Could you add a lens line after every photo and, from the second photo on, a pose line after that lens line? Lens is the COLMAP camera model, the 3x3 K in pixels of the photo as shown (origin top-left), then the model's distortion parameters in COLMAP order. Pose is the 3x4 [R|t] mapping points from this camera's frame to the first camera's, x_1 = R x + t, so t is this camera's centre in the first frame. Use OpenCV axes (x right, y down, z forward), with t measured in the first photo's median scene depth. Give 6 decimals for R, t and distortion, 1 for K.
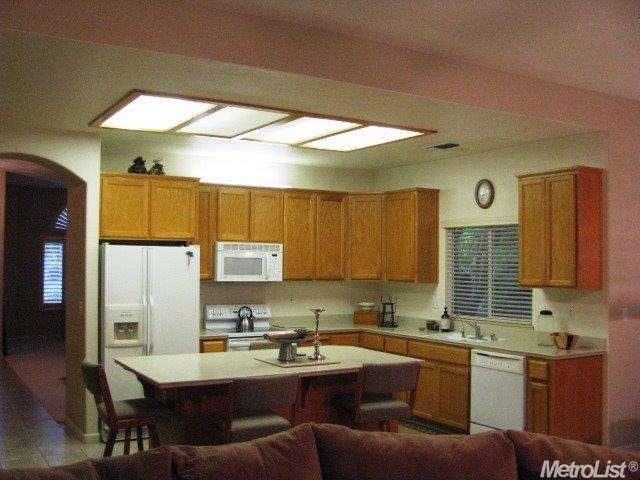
lens RADIAL K [[682.8, 0, 316.5], [0, 682.8, 241.5], [0, 0, 1]] dist [-0.111976, 0.000000]
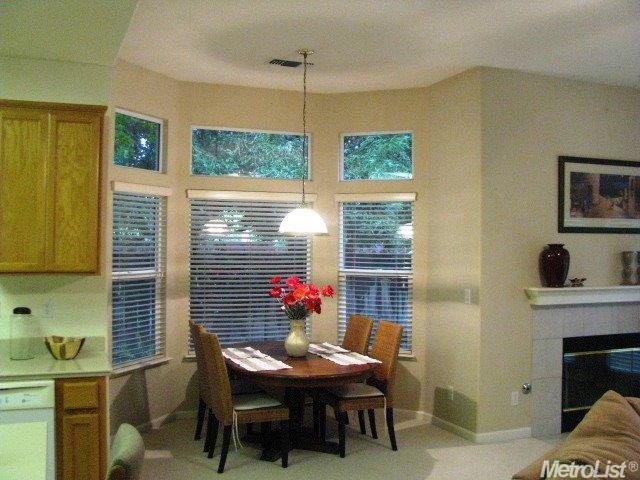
lens RADIAL K [[682.8, 0, 319.1], [0, 682.8, 237.2], [0, 0, 1]] dist [-0.111976, 0.000000]
pose [[0.167348, -0.006719, 0.985875, -0.237013], [-0.039923, 0.999110, 0.013586, 0.008982], [-0.985089, -0.041632, 0.166931, 0.516540]]
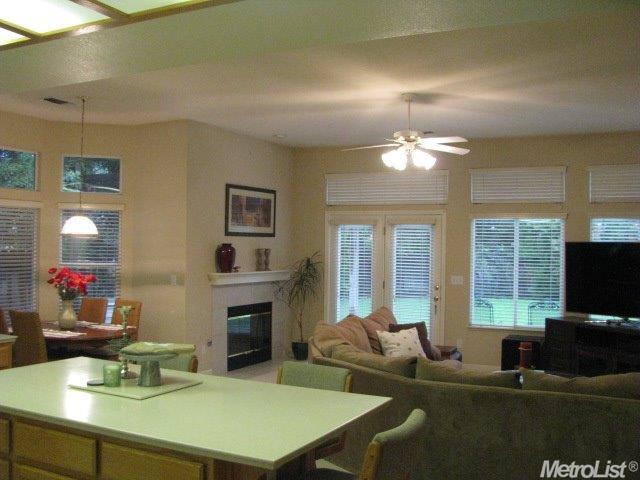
lens RADIAL K [[682.8, 0, 321.6], [0, 682.8, 233.0], [0, 0, 1]] dist [-0.111976, 0.000000]
pose [[-0.518807, -0.005609, 0.854873, -0.483364], [-0.048846, 0.998539, -0.023092, 0.016751], [-0.853495, -0.053737, -0.518323, 0.814327]]
